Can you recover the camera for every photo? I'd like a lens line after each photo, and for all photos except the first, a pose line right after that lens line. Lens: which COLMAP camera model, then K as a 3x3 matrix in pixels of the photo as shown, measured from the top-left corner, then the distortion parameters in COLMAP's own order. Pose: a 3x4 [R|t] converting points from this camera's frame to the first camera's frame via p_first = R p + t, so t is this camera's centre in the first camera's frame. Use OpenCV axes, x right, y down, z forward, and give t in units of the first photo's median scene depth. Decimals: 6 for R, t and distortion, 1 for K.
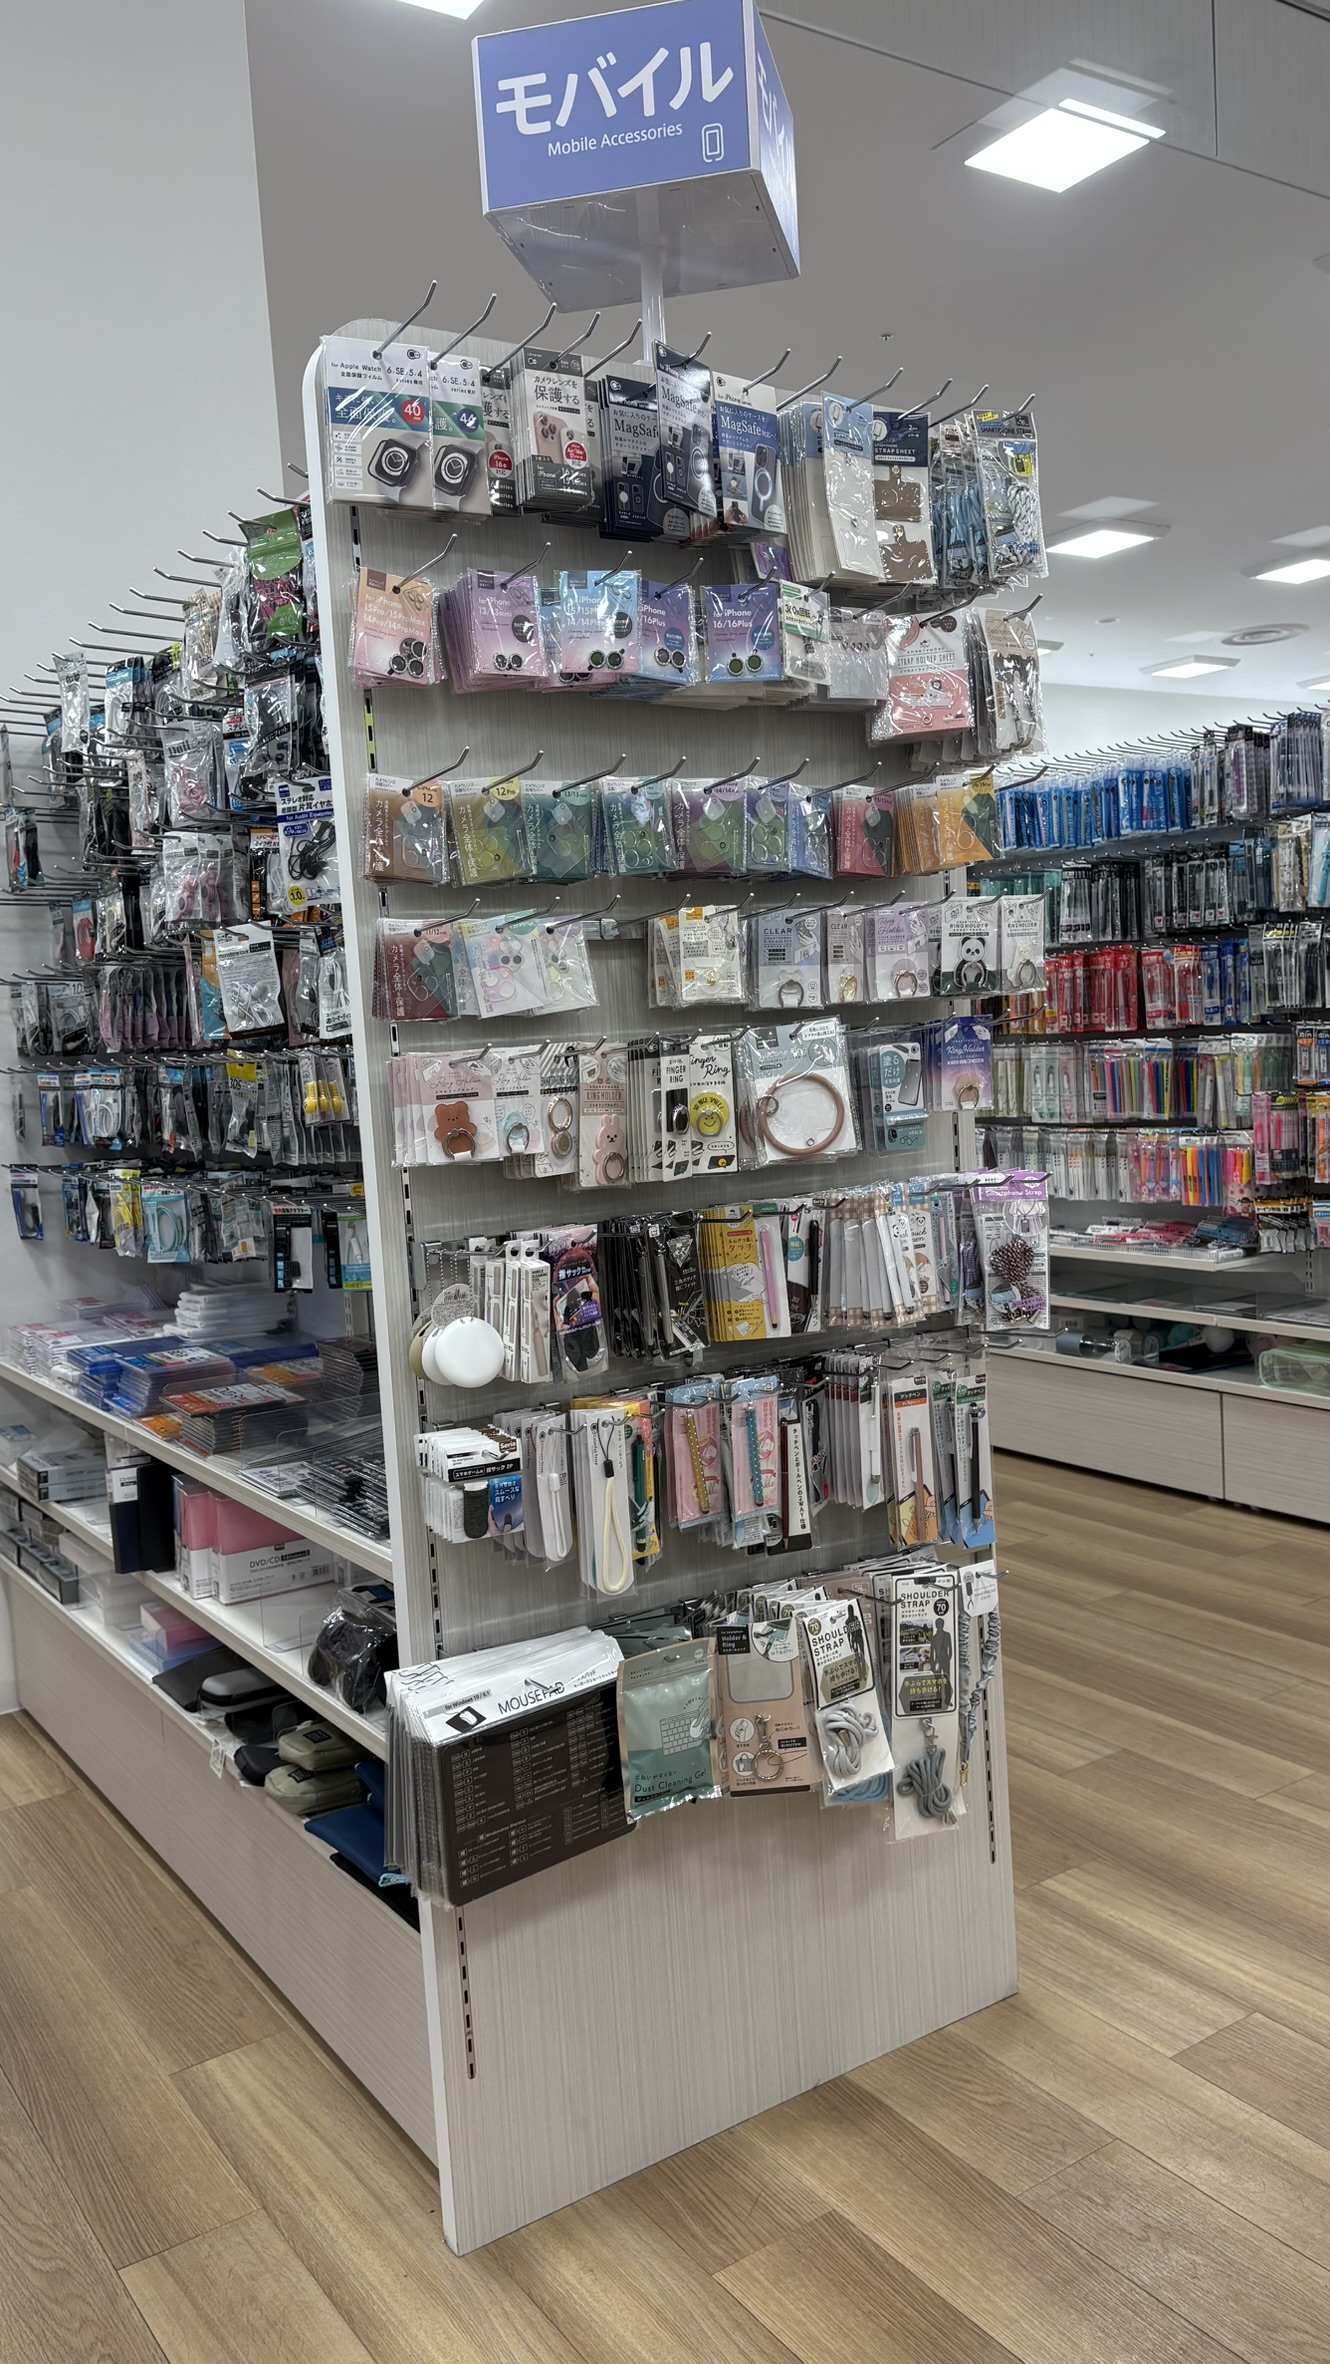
lens RADIAL K [[1811.0, 0, 666.2], [0, 1811.0, 1181.8], [0, 0, 1]] dist [0.009496, 0.002147]
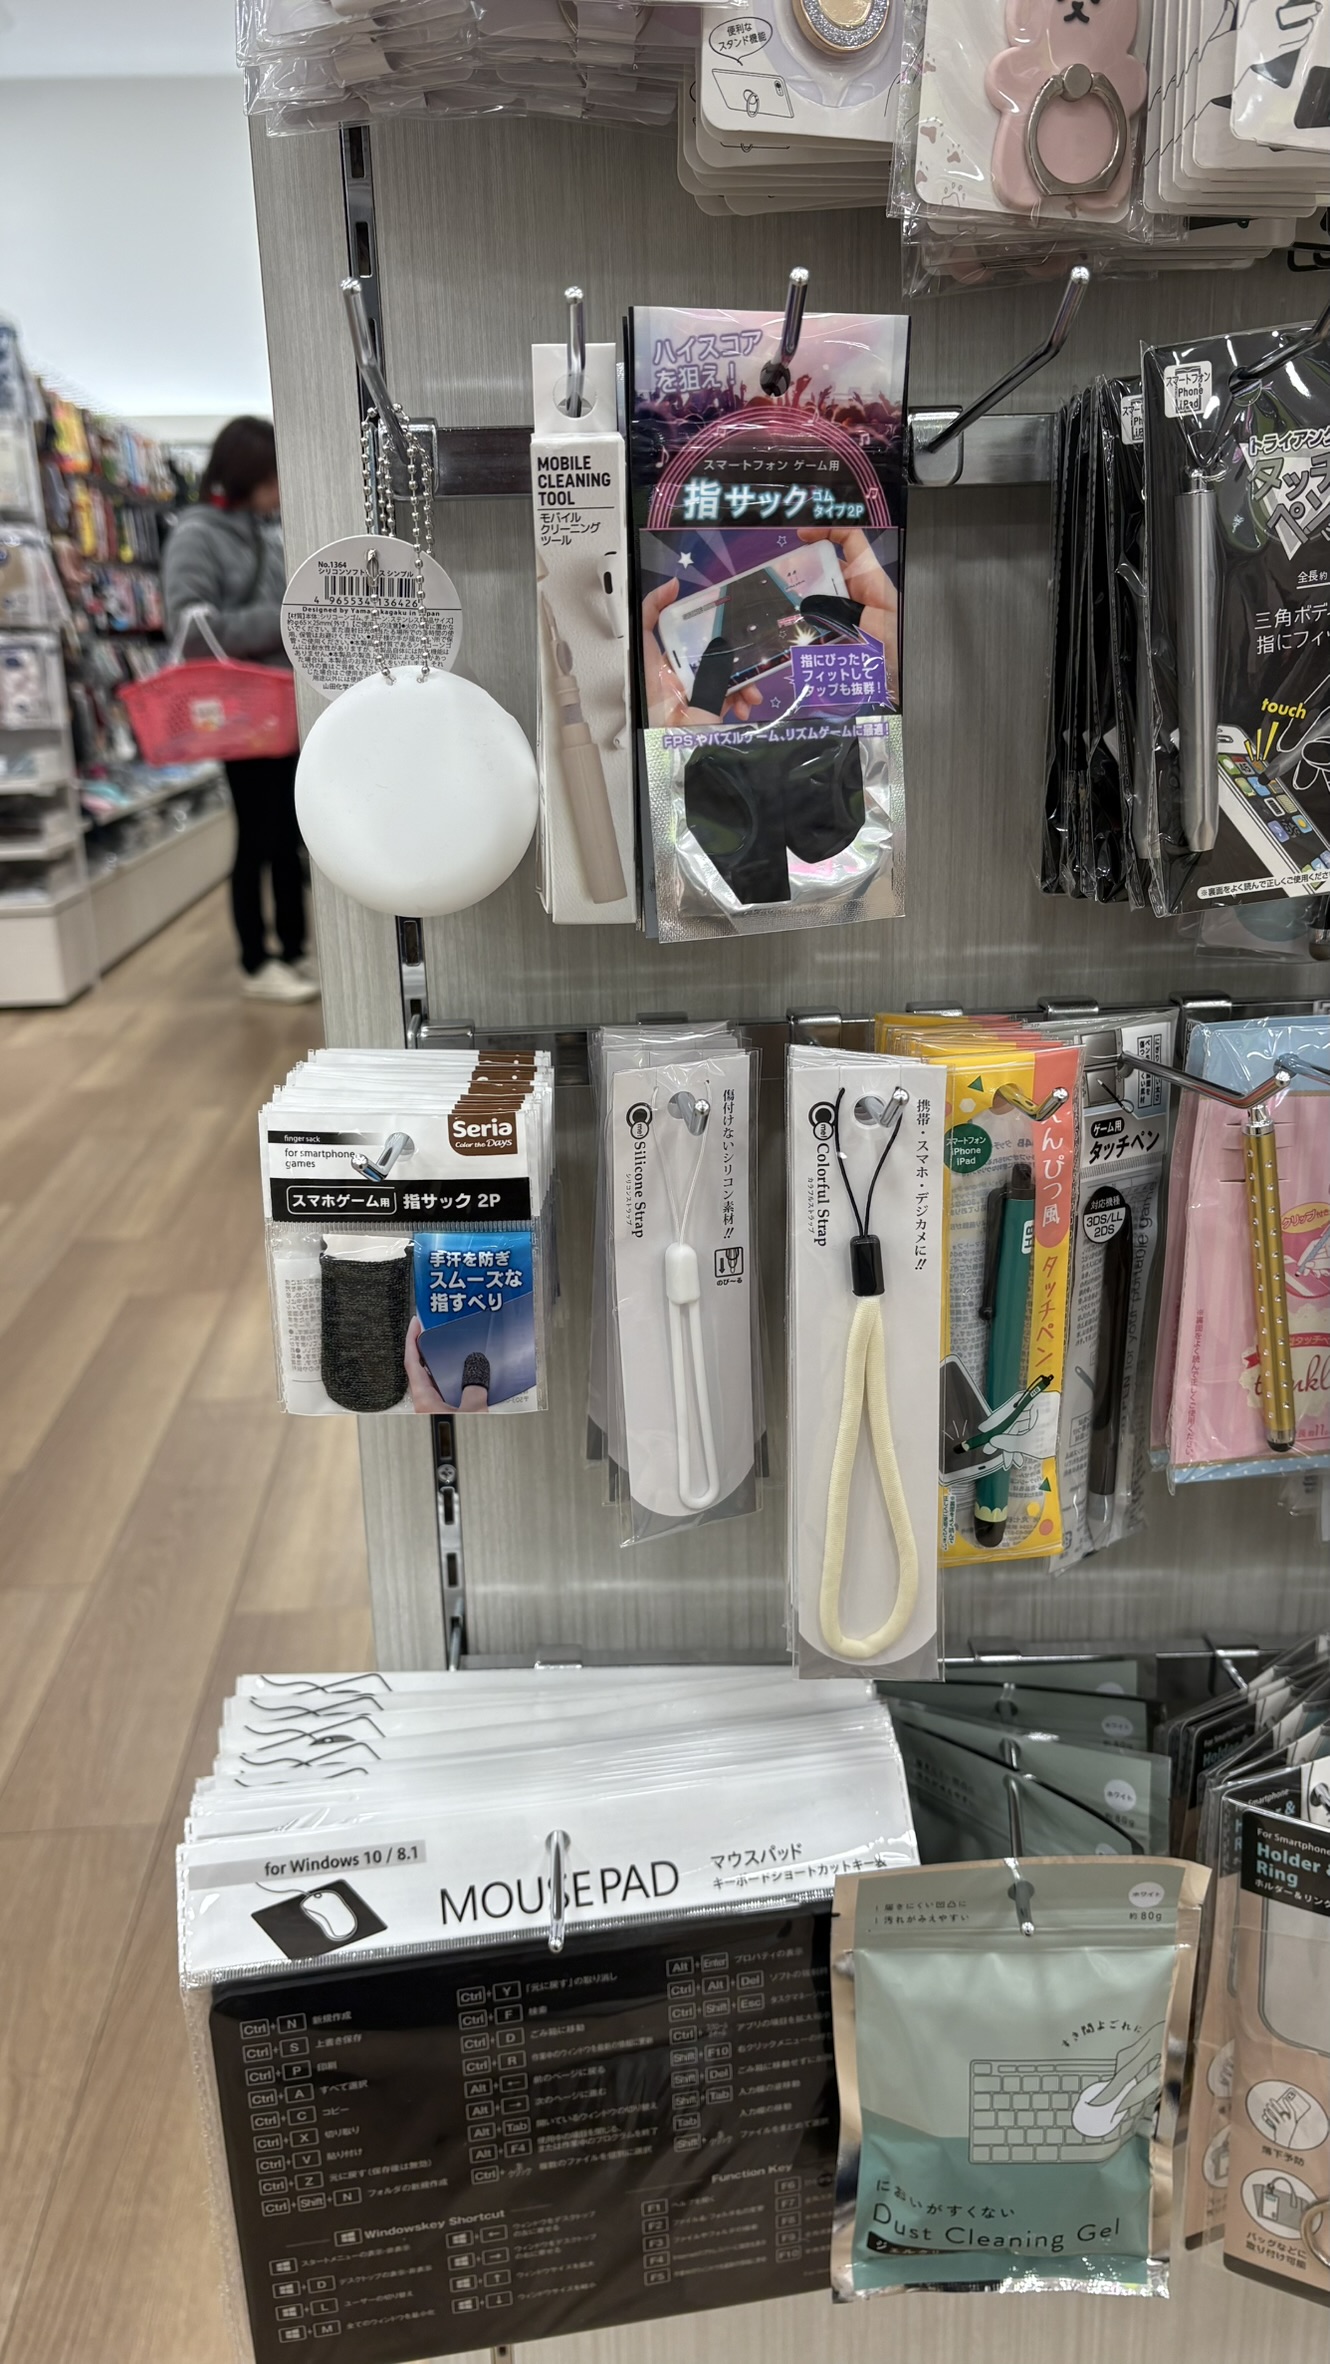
lens RADIAL K [[1811.0, 0, 664.7], [0, 1811.0, 1177.6], [0, 0, 1]] dist [0.009496, 0.002147]
pose [[0.864345, 0.183835, -0.468094, 0.070701], [-0.073650, 0.967028, 0.243787, 0.078723], [0.497477, -0.176241, 0.849385, 0.748604]]
